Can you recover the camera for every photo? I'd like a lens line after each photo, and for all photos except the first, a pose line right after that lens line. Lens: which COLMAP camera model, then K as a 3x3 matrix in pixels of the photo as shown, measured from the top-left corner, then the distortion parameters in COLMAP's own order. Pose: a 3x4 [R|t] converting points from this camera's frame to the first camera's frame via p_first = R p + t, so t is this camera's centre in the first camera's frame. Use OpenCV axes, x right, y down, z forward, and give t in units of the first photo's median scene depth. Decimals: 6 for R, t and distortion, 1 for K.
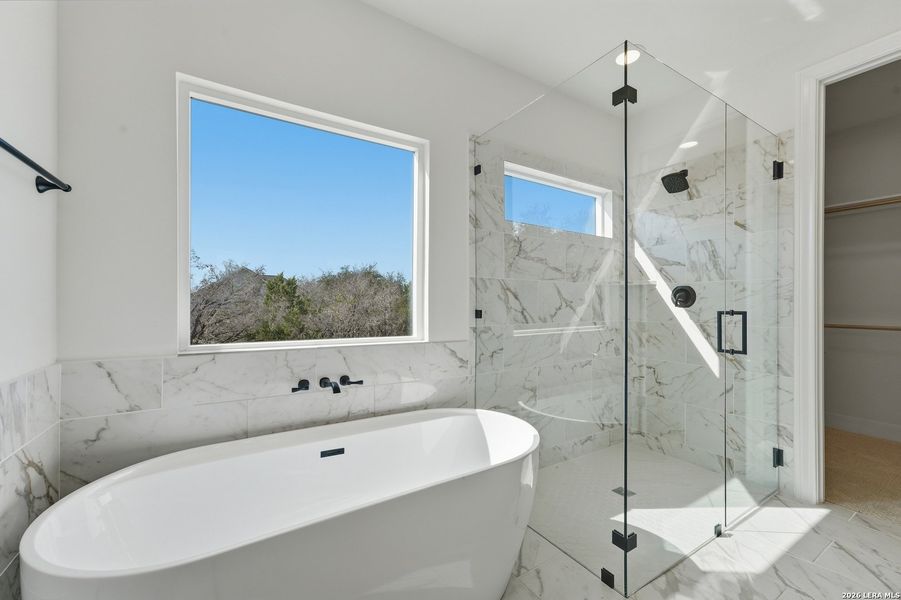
lens RADIAL K [[373.4, 0, 450.5], [0, 373.4, 300.0], [0, 0, 1]] dist [-0.019458, 0.012652]
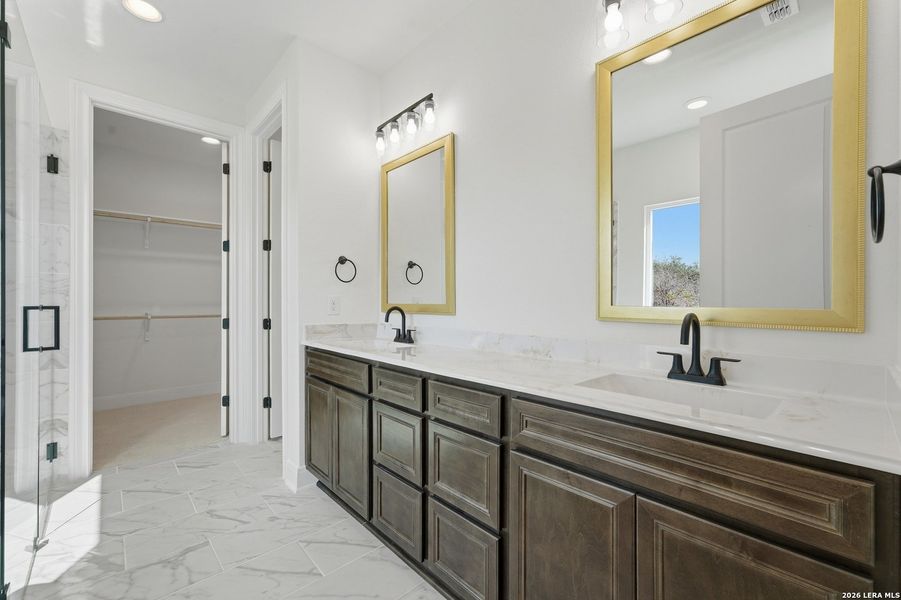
lens RADIAL K [[373.4, 0, 450.5], [0, 373.4, 300.0], [0, 0, 1]] dist [-0.019458, 0.012652]
pose [[-0.186437, -0.004520, 0.982456, -0.327624], [-0.009506, 0.999951, 0.002797, 0.002022], [-0.982421, -0.008818, -0.186471, 0.143325]]
